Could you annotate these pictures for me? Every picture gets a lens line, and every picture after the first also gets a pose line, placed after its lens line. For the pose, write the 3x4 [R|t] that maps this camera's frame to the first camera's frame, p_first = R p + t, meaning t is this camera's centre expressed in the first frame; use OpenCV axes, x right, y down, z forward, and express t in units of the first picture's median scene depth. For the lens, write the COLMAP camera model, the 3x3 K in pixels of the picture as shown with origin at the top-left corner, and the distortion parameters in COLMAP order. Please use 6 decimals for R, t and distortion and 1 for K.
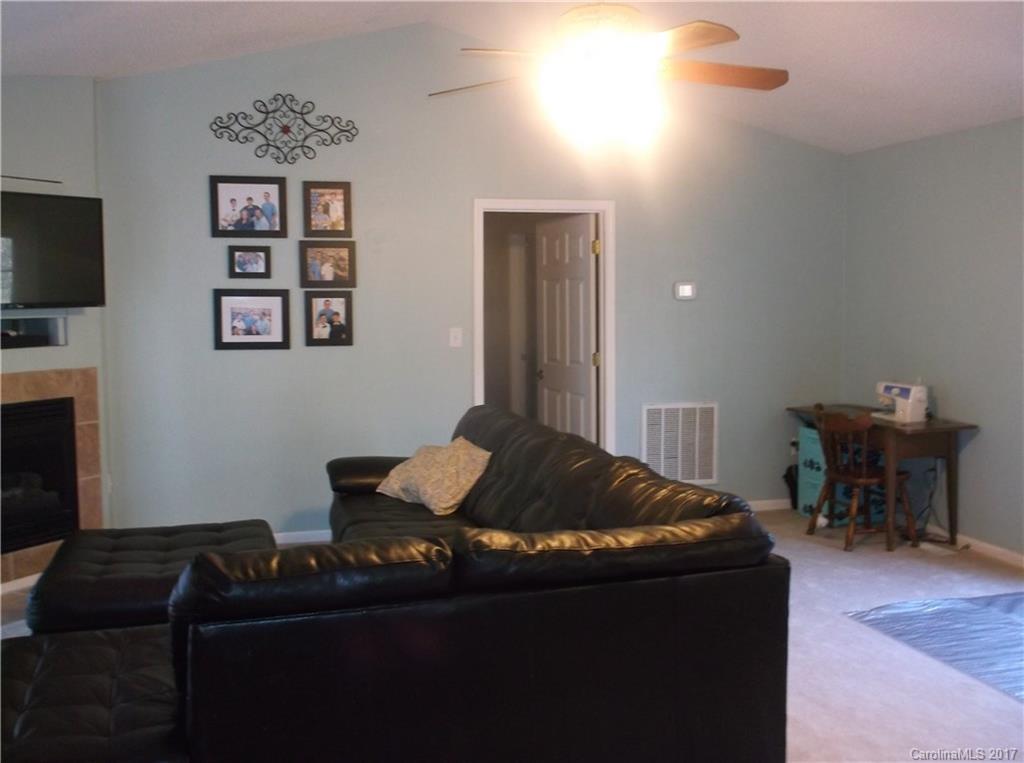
lens RADIAL K [[953.4, 0, 519.6], [0, 953.4, 374.4], [0, 0, 1]] dist [-0.003092, -0.013814]
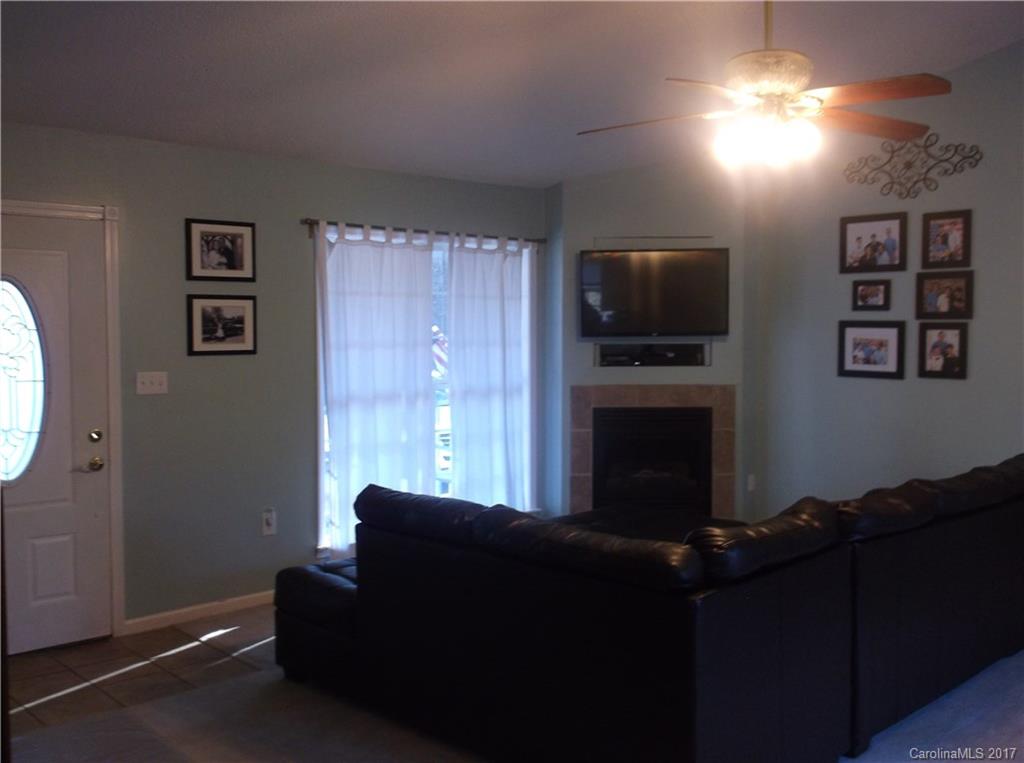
lens RADIAL K [[953.4, 0, 519.6], [0, 953.4, 374.4], [0, 0, 1]] dist [-0.003092, -0.013814]
pose [[0.498442, 0.046393, -0.865681, 0.439488], [-0.073086, 0.997261, 0.011363, -0.013711], [0.863837, 0.057606, 0.500468, 0.137898]]
